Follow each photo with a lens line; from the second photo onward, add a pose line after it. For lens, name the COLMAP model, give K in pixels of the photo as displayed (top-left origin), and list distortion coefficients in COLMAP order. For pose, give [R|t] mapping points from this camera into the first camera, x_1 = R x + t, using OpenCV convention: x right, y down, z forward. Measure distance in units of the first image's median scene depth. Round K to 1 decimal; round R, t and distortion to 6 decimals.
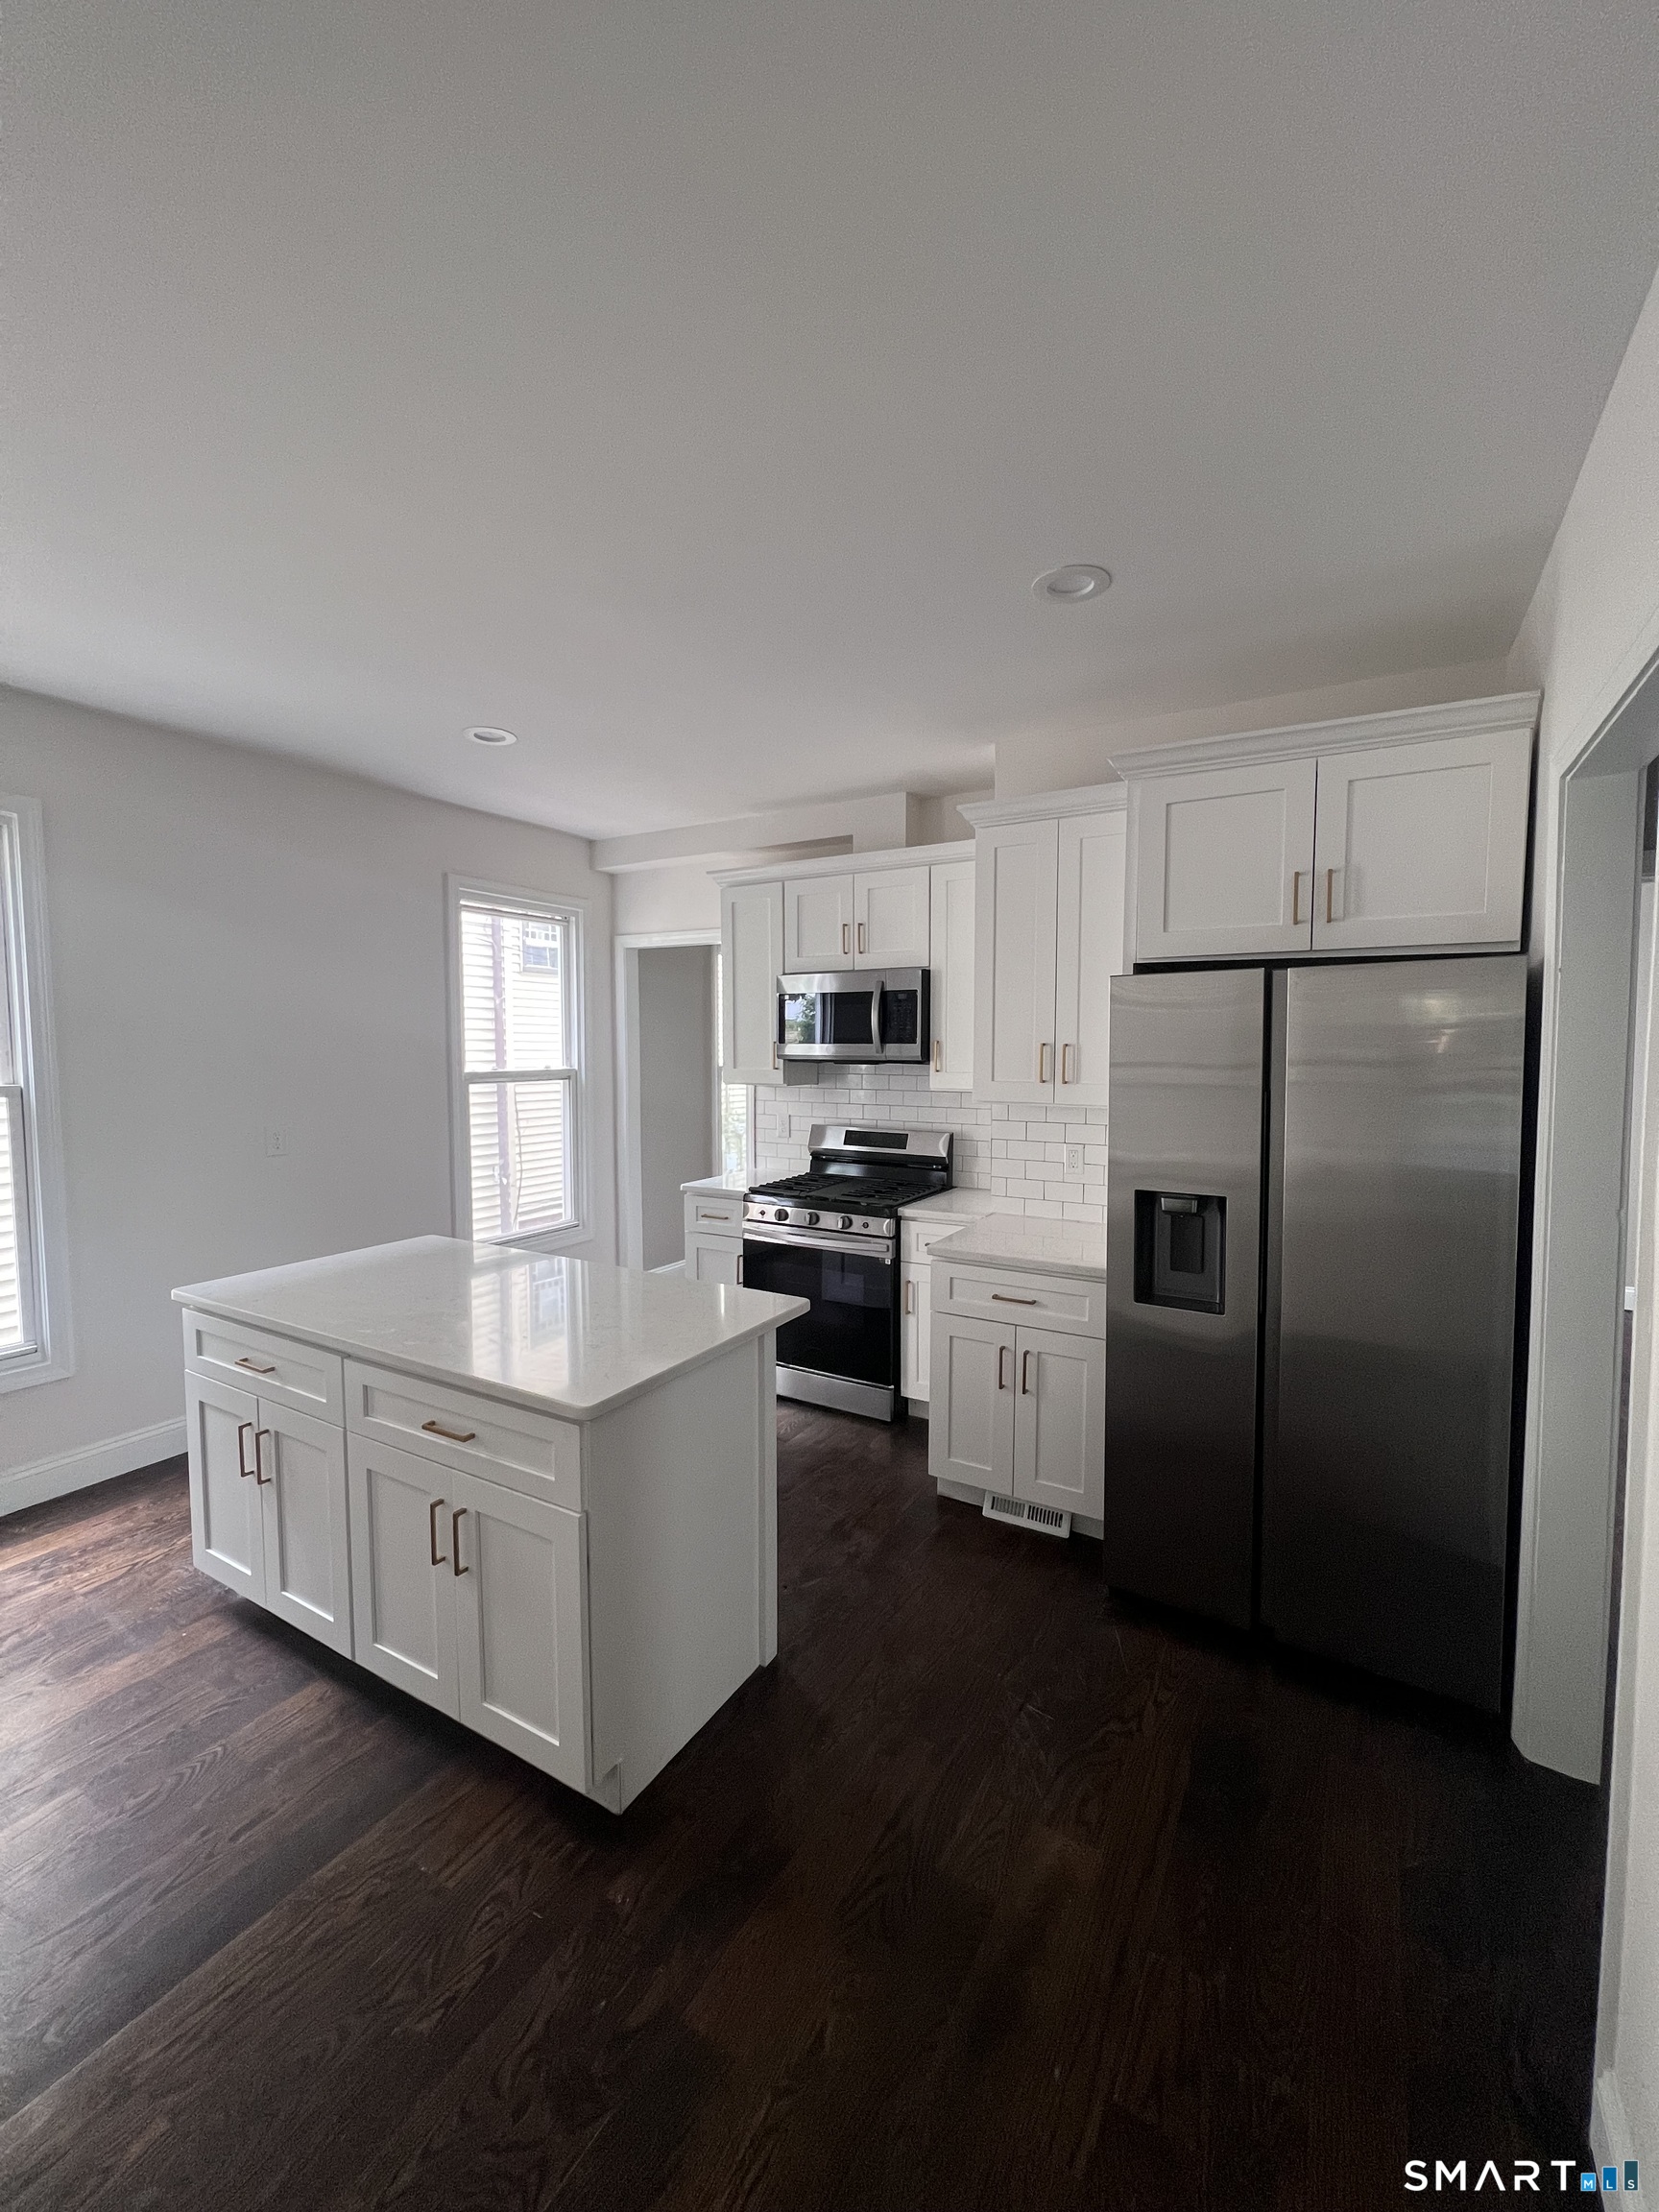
lens RADIAL K [[884.5, 0, 843.4], [0, 884.5, 1103.7], [0, 0, 1]] dist [0.002071, -0.000092]
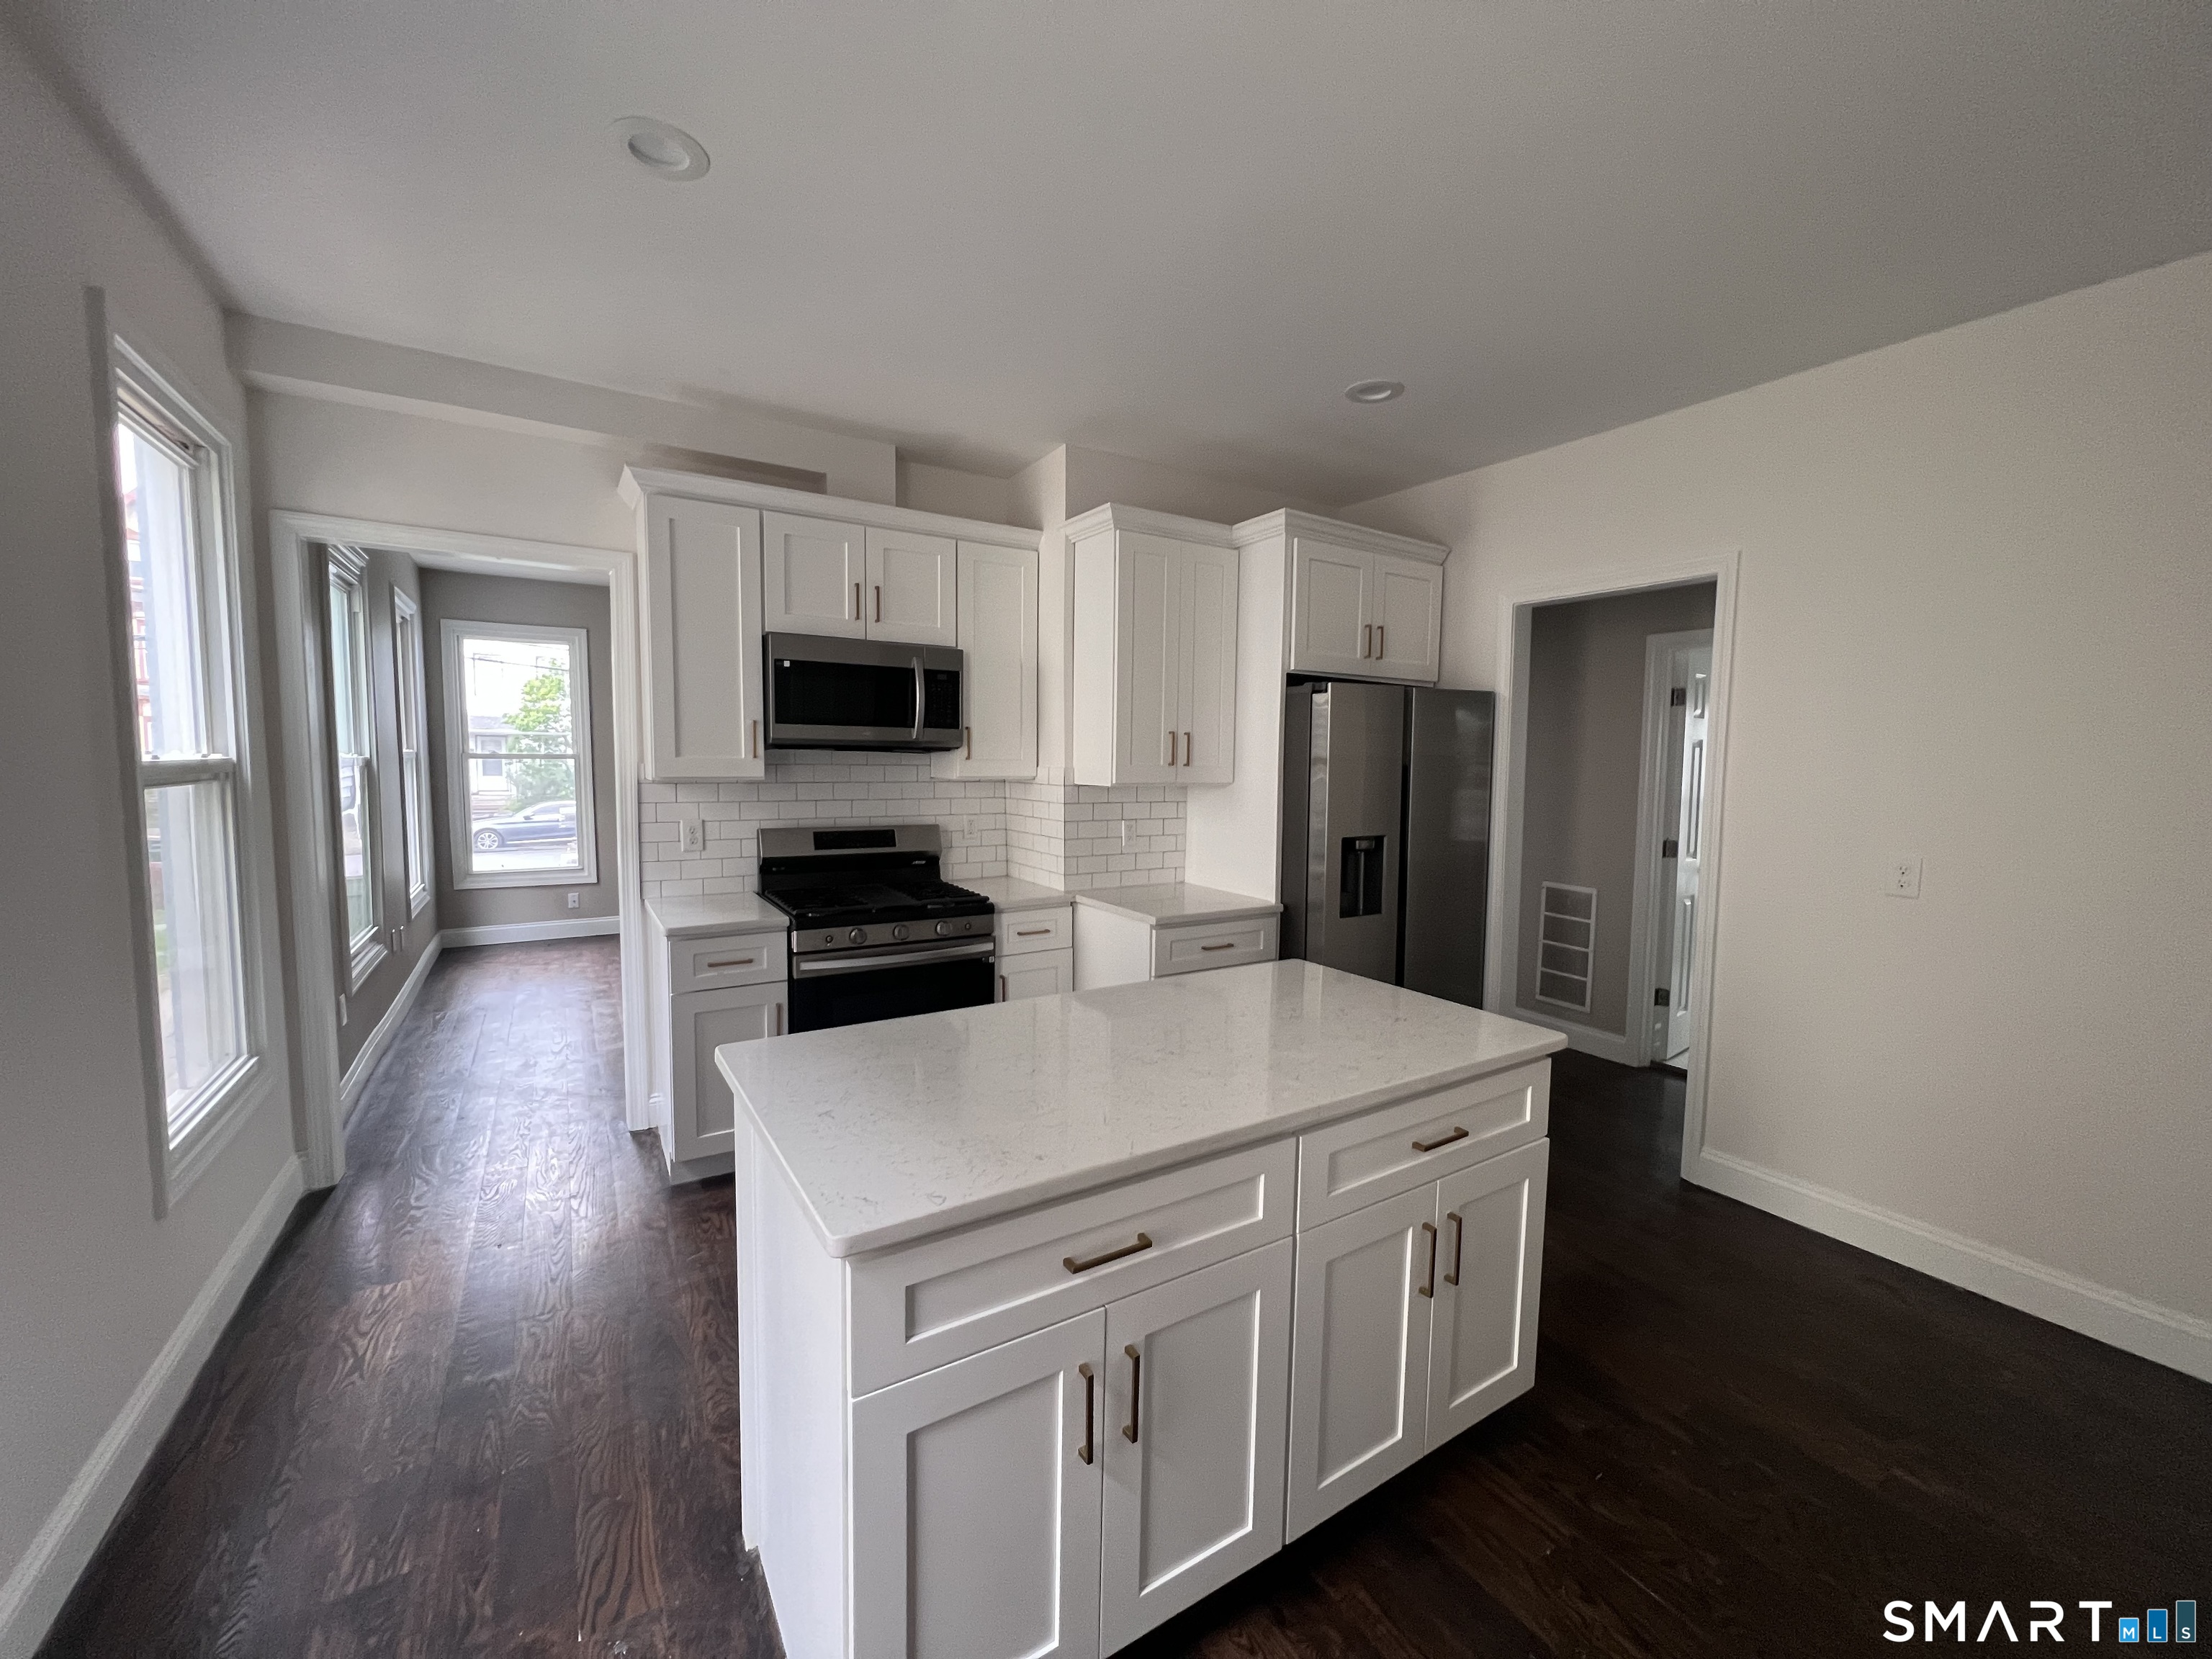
lens RADIAL K [[884.5, 0, 1083.0], [0, 884.5, 831.0], [0, 0, 1]] dist [0.002071, -0.000092]
pose [[0.477140, -0.068492, 0.876154, -1.044843], [0.045723, 0.997543, 0.053081, -0.005858], [-0.877637, 0.014734, 0.479099, 0.665183]]
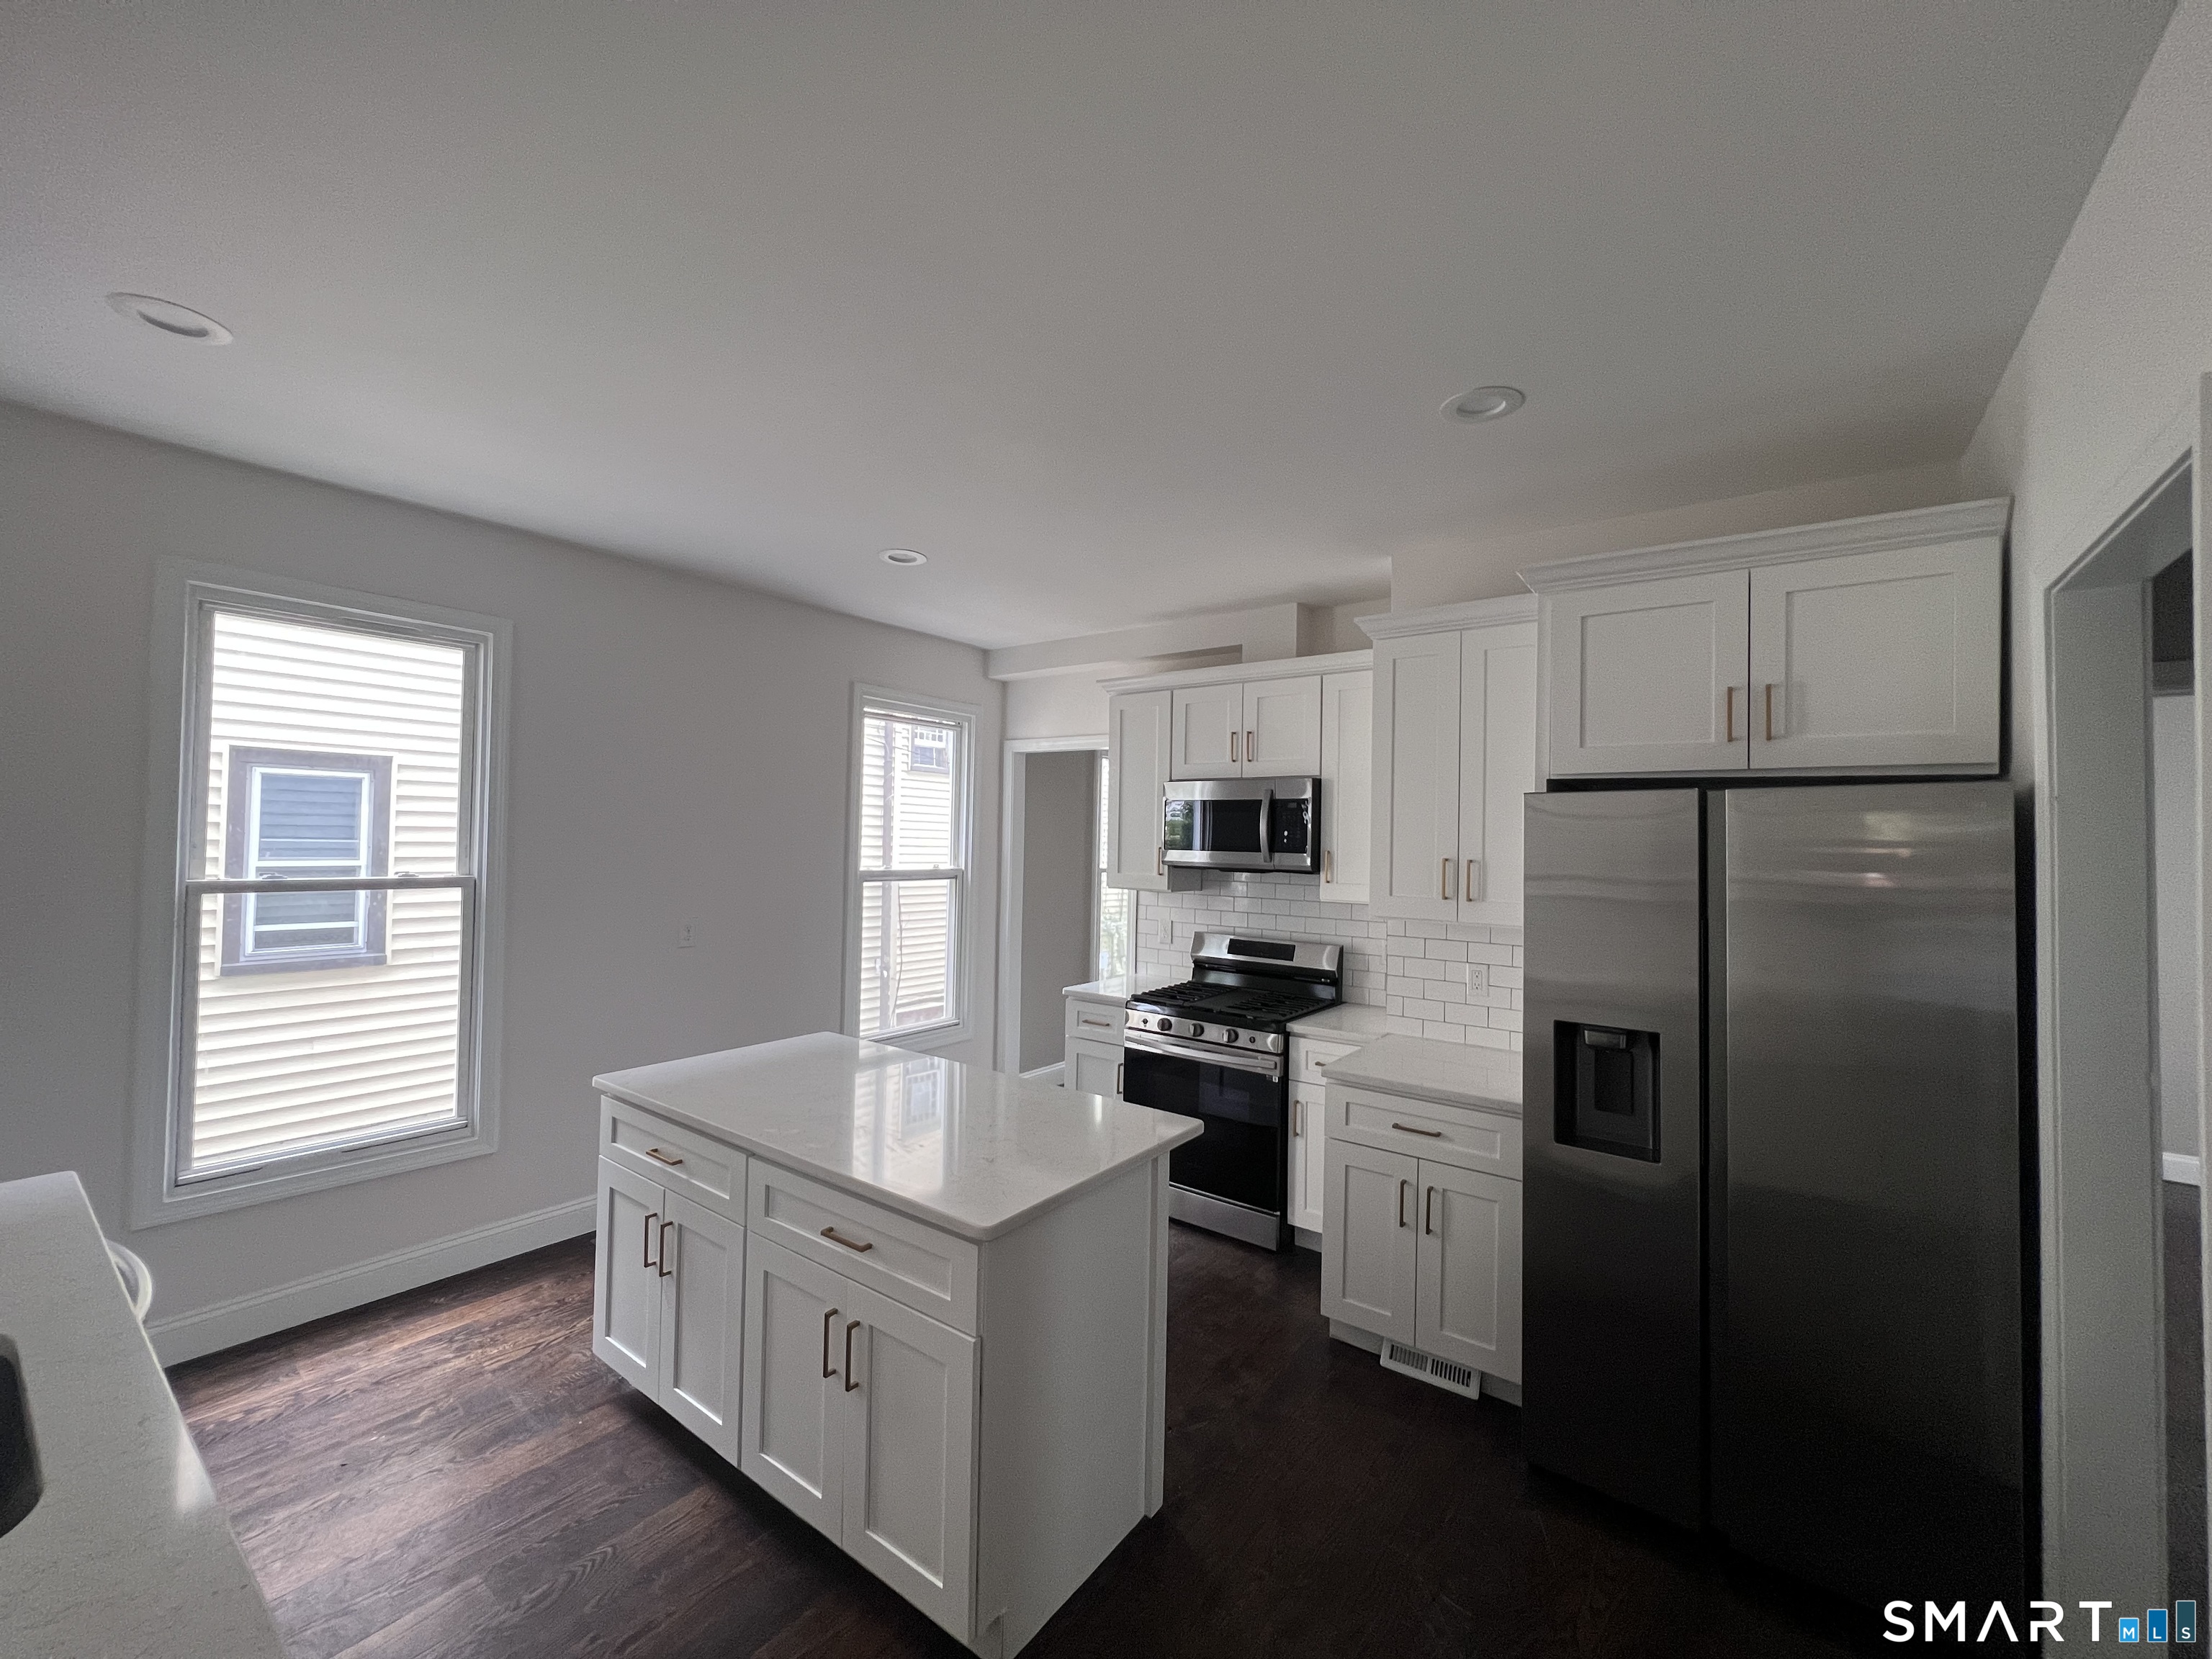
lens RADIAL K [[884.5, 0, 1113.3], [0, 884.5, 830.4], [0, 0, 1]] dist [0.002071, -0.000092]
pose [[0.993464, 0.017888, -0.112732, -0.030324], [-0.026949, 0.996481, -0.079370, -0.014841], [0.110915, 0.081890, 0.990450, 0.002161]]
